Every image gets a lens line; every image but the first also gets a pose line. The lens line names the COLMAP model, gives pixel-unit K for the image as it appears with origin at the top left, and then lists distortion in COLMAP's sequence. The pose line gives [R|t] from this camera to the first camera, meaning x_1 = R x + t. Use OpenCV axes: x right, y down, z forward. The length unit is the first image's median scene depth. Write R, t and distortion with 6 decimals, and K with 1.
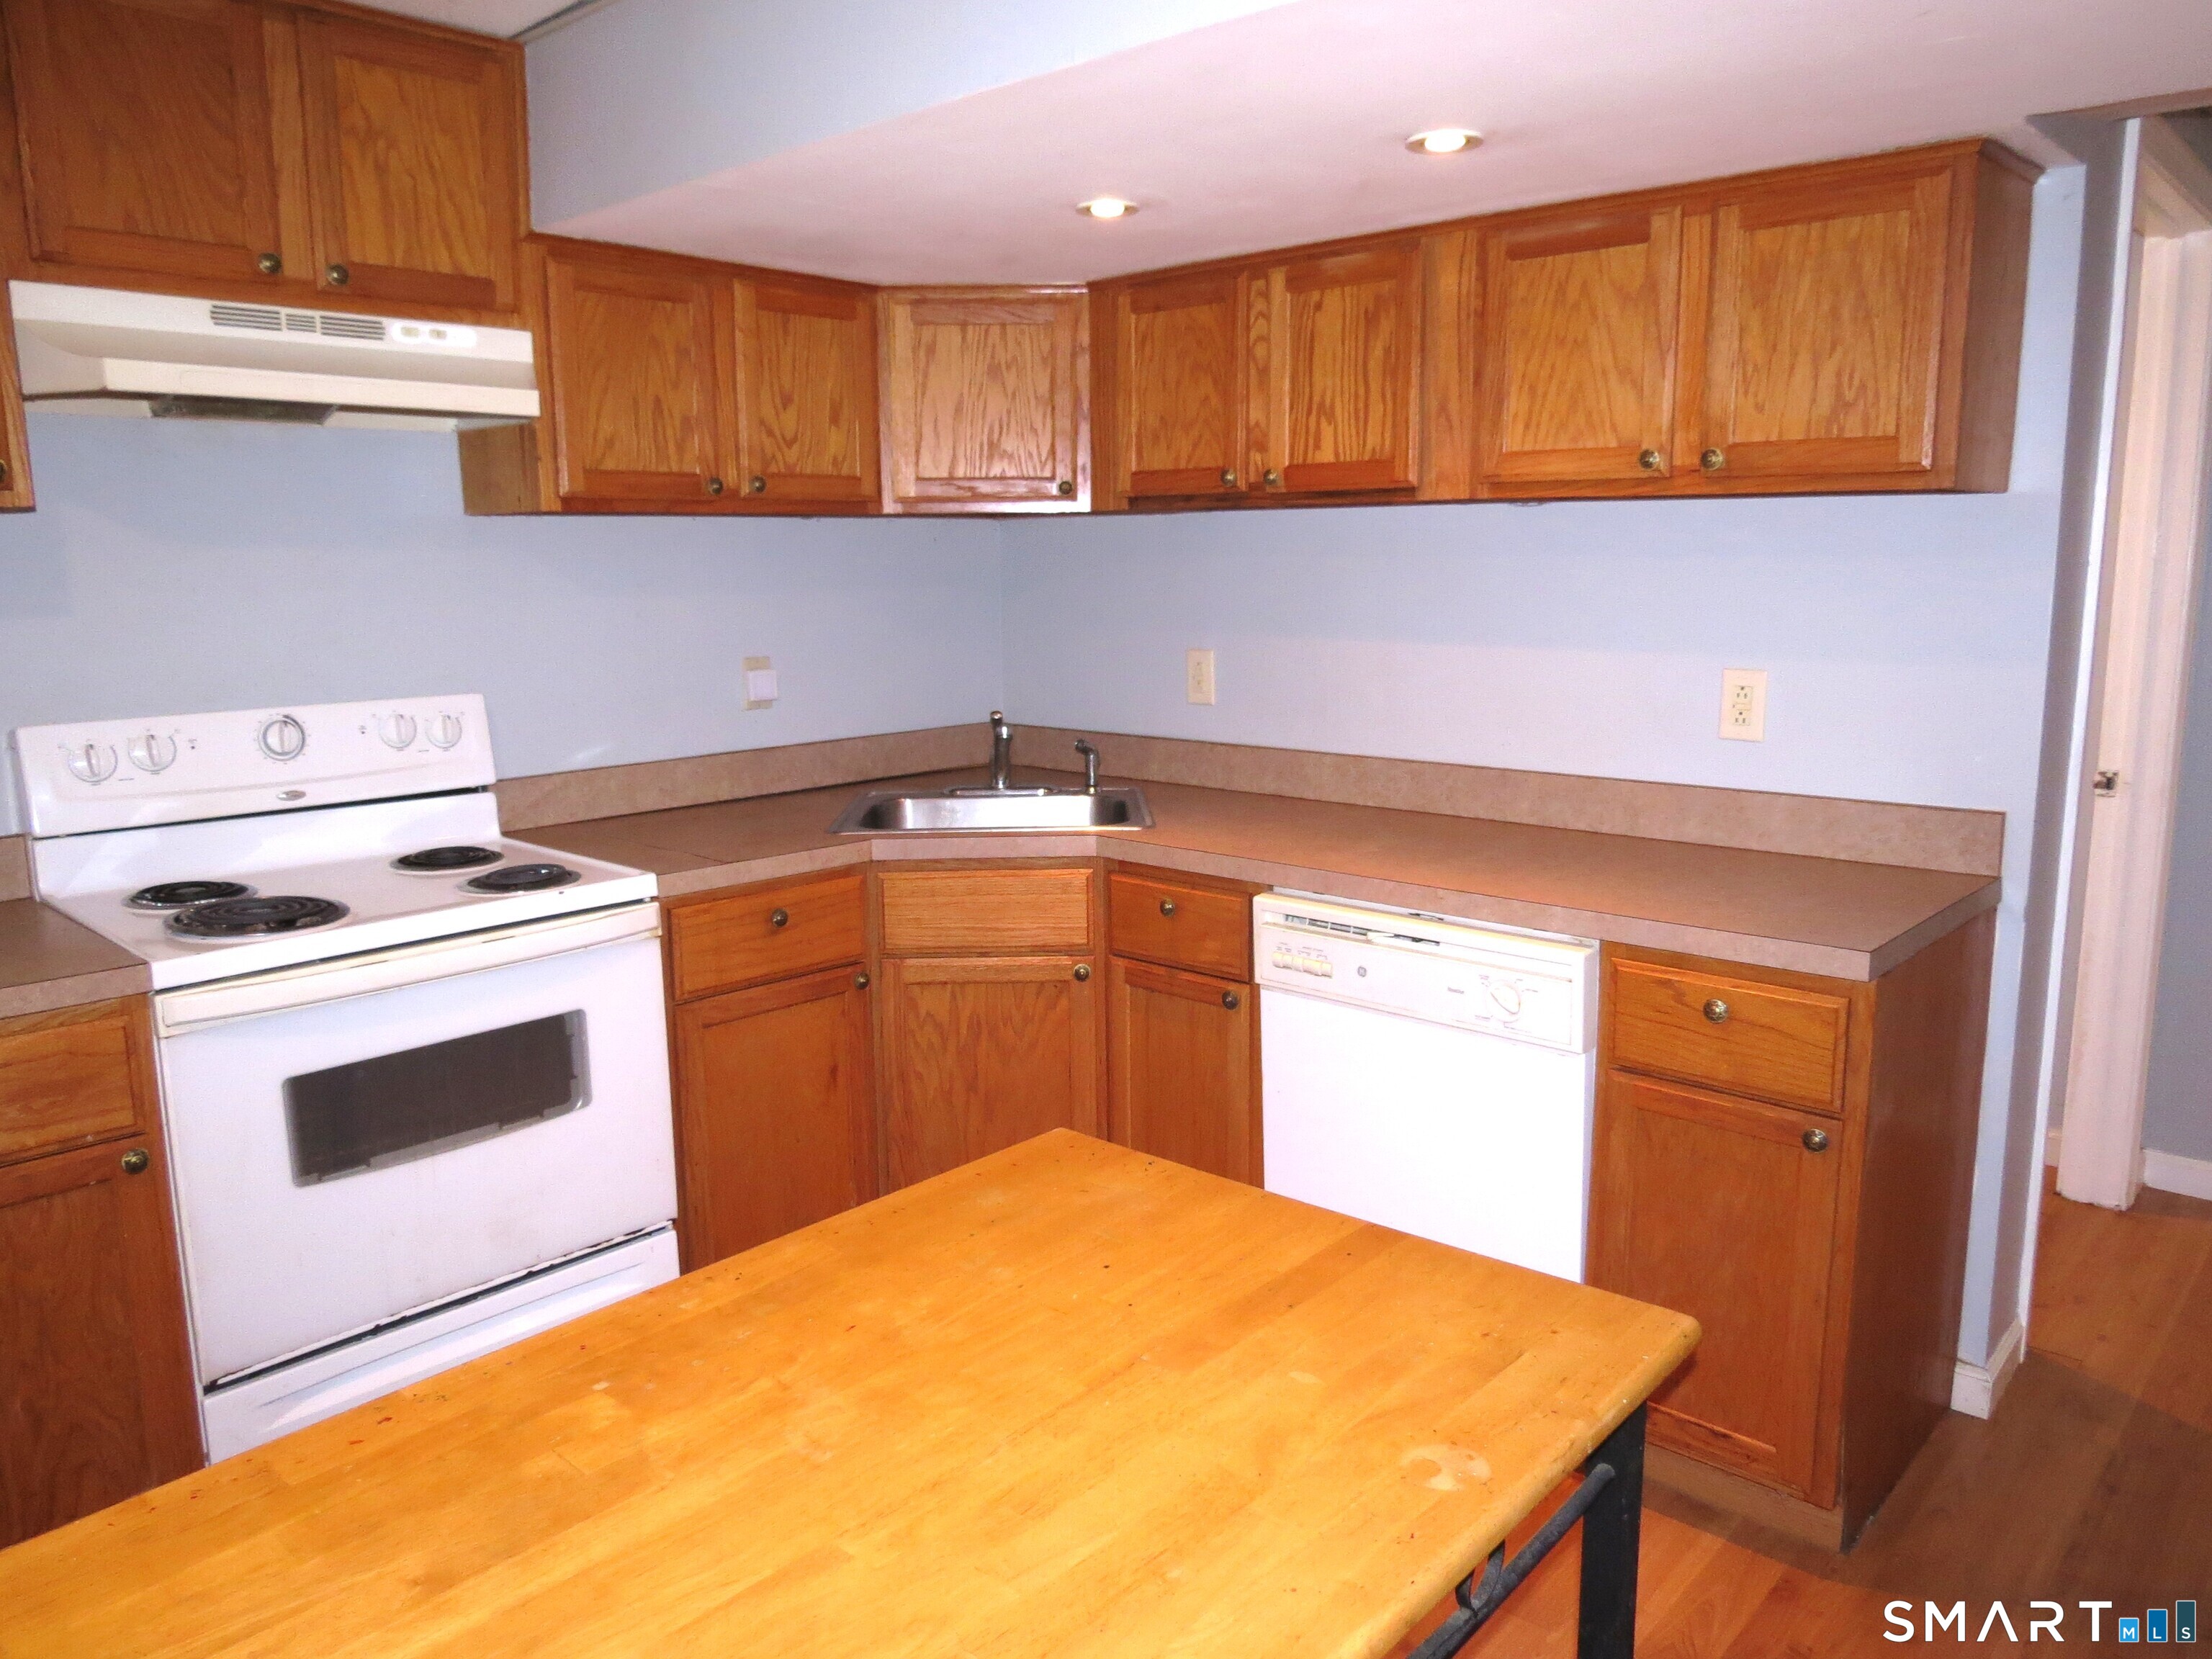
lens RADIAL K [[1570.9, 0, 1105.8], [0, 1570.9, 829.4], [0, 0, 1]] dist [-0.012632, -0.001477]
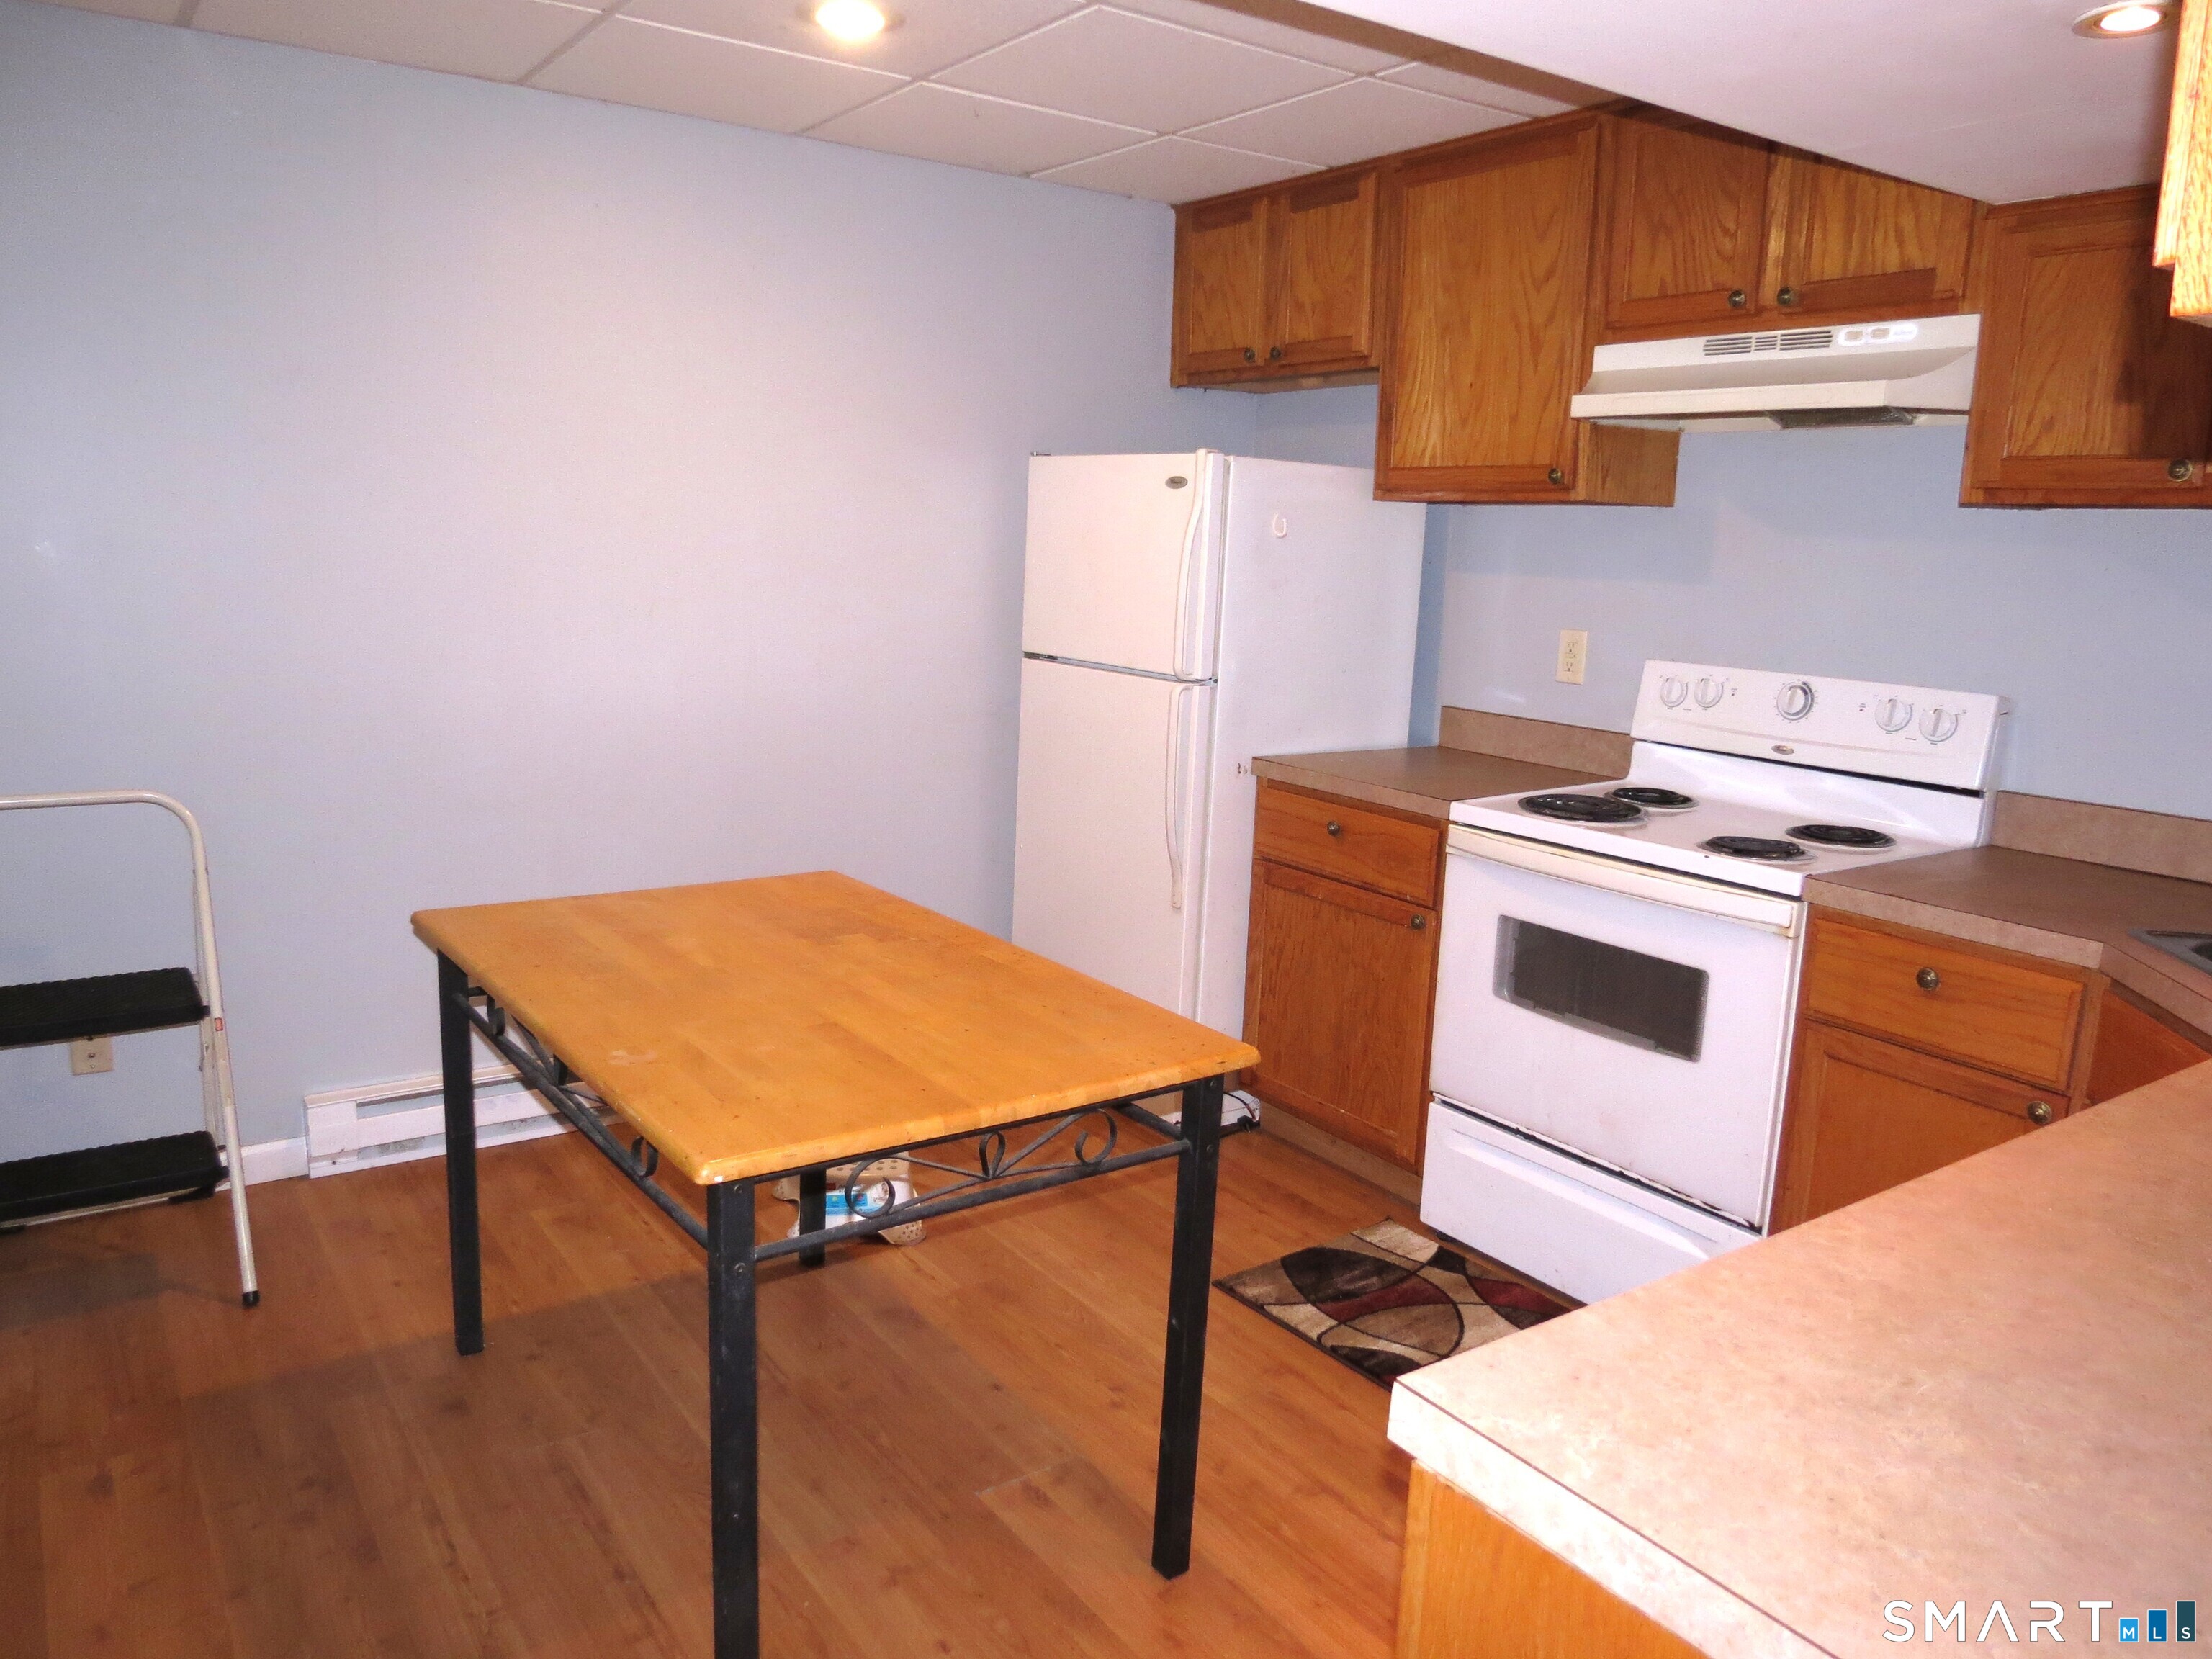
lens RADIAL K [[1570.9, 0, 1102.4], [0, 1570.9, 825.5], [0, 0, 1]] dist [-0.012632, -0.001477]
pose [[-0.209817, 0.183534, -0.960360, 0.733286], [-0.201470, 0.953030, 0.226150, -0.133388], [0.956758, 0.240934, -0.162986, 0.744381]]
